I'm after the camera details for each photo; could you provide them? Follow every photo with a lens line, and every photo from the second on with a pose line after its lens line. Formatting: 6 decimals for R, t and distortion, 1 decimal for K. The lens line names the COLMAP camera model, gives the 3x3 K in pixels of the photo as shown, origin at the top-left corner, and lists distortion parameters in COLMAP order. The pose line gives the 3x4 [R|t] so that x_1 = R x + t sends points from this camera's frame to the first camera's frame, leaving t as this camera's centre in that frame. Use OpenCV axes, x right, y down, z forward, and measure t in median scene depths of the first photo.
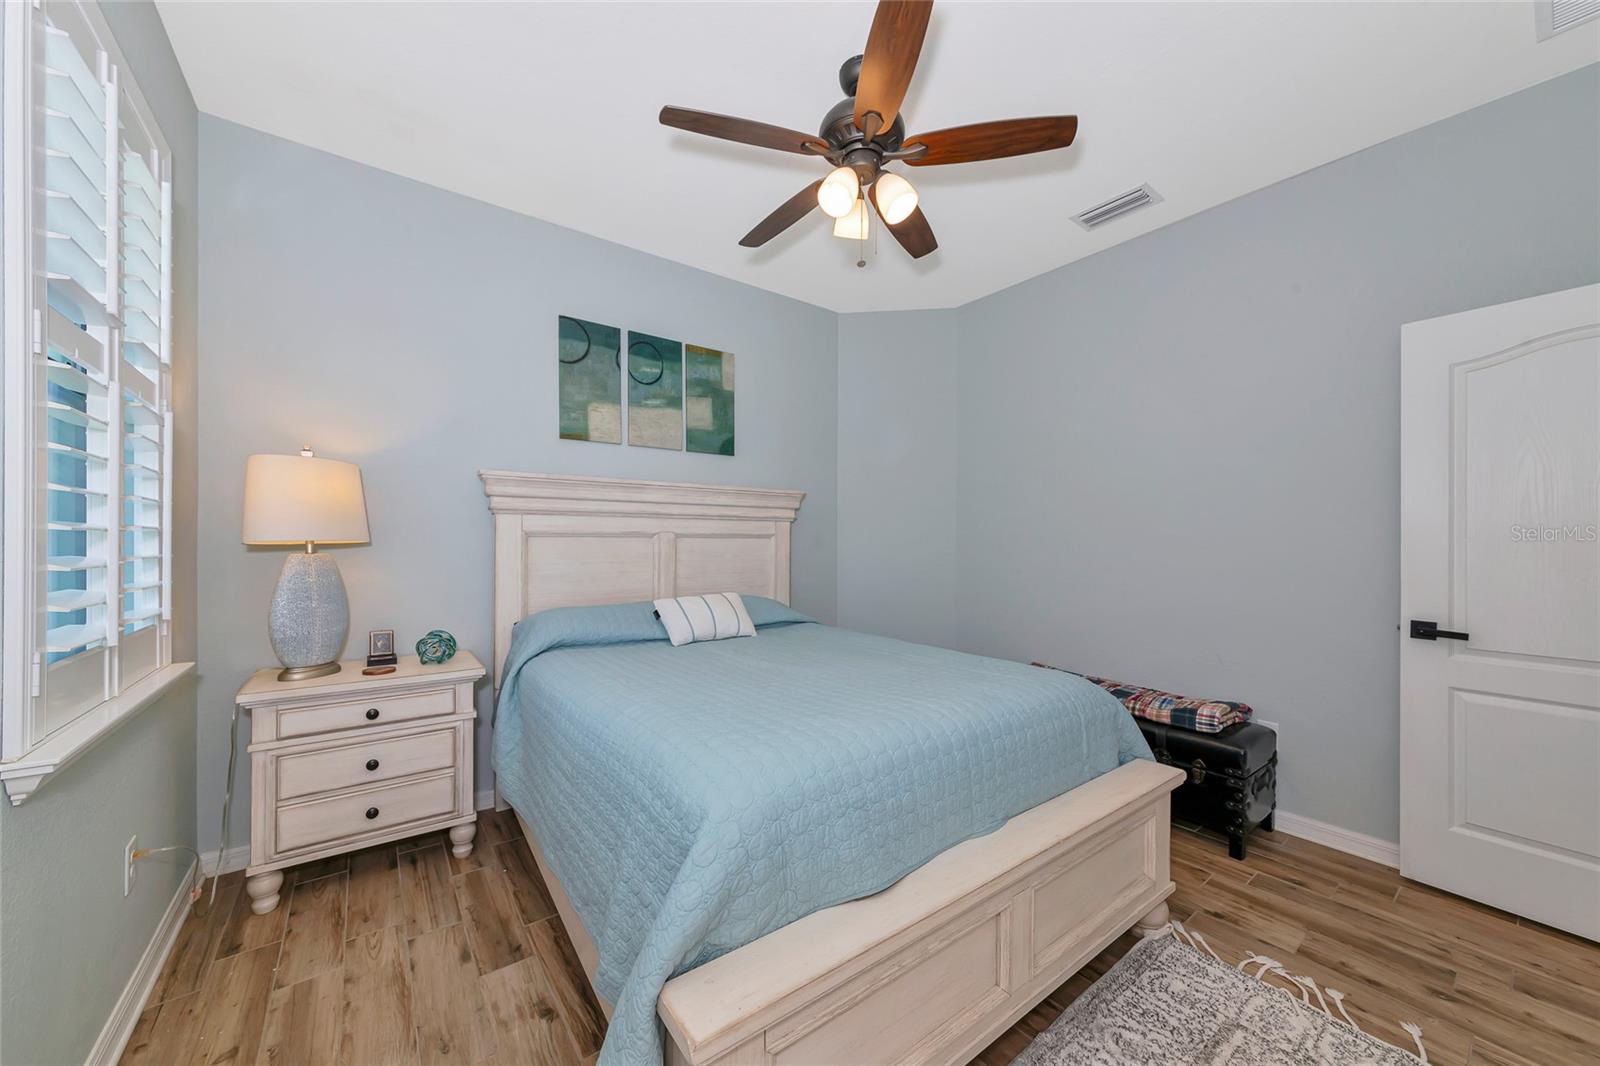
lens RADIAL K [[566.9, 0, 803.0], [0, 566.9, 542.9], [0, 0, 1]] dist [-0.000098, -0.000041]
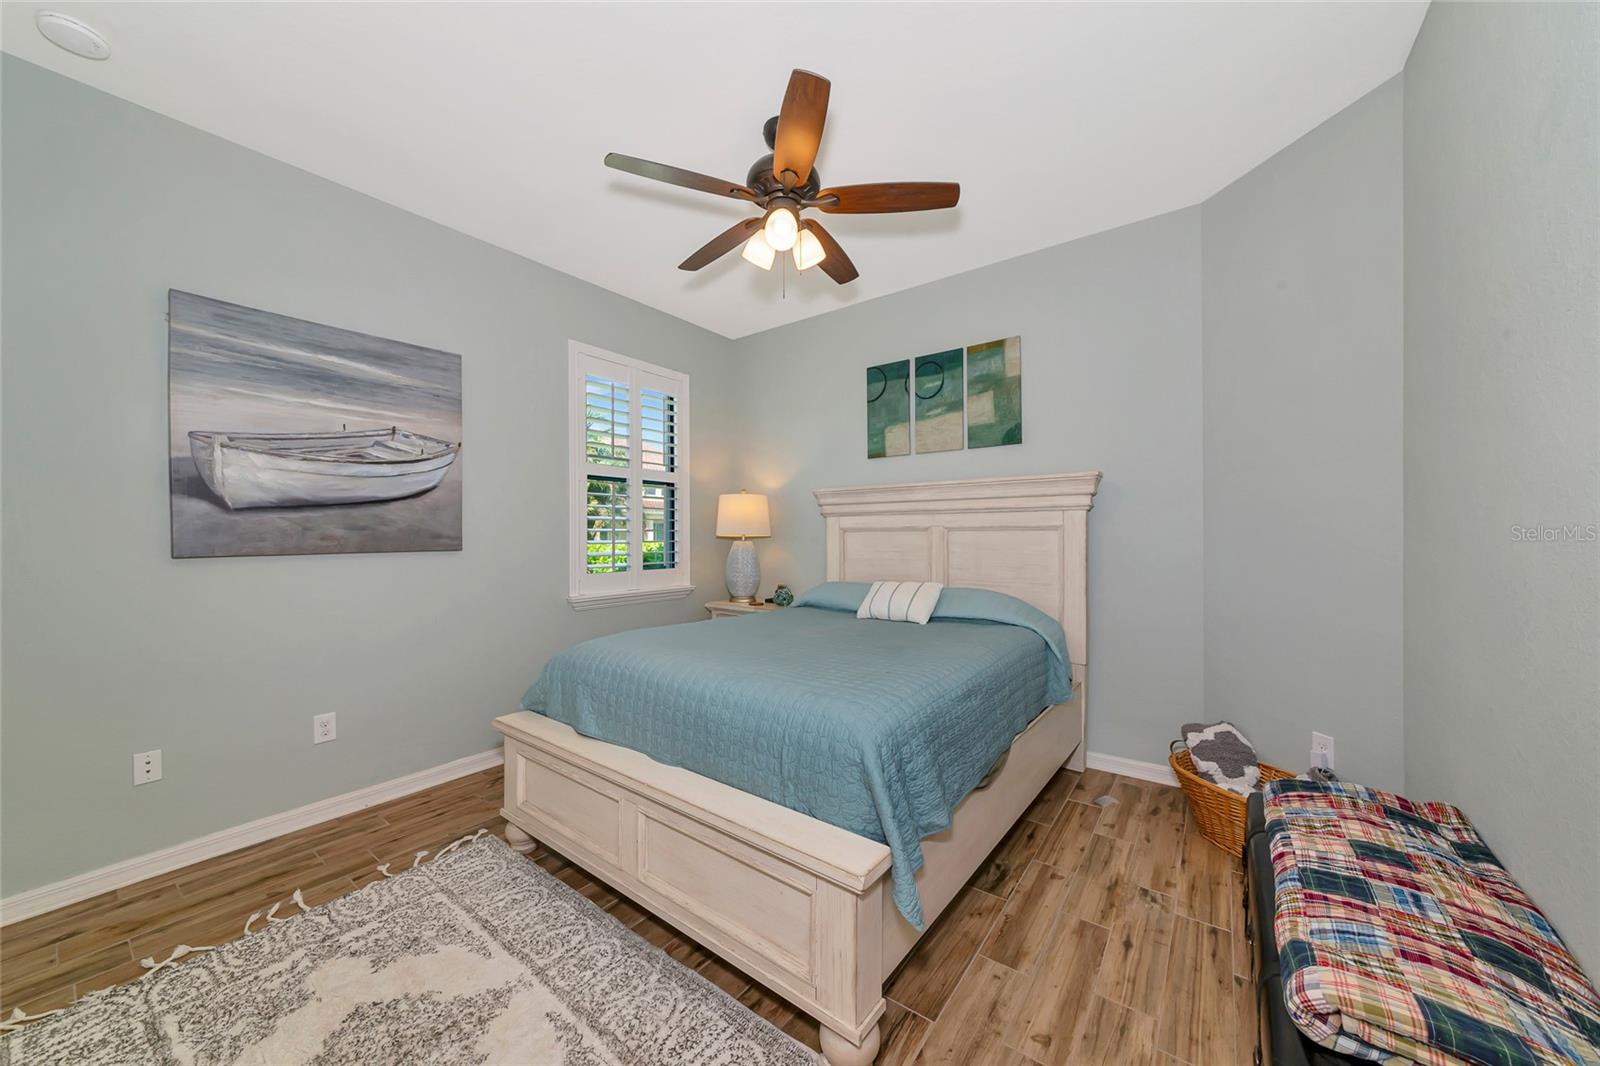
lens RADIAL K [[566.9, 0, 805.3], [0, 566.9, 531.5], [0, 0, 1]] dist [-0.000098, -0.000041]
pose [[0.276512, -0.009258, -0.960966, 0.765641], [0.000439, 0.999955, -0.009507, 0.001843], [0.961010, 0.002207, 0.276504, 0.445145]]
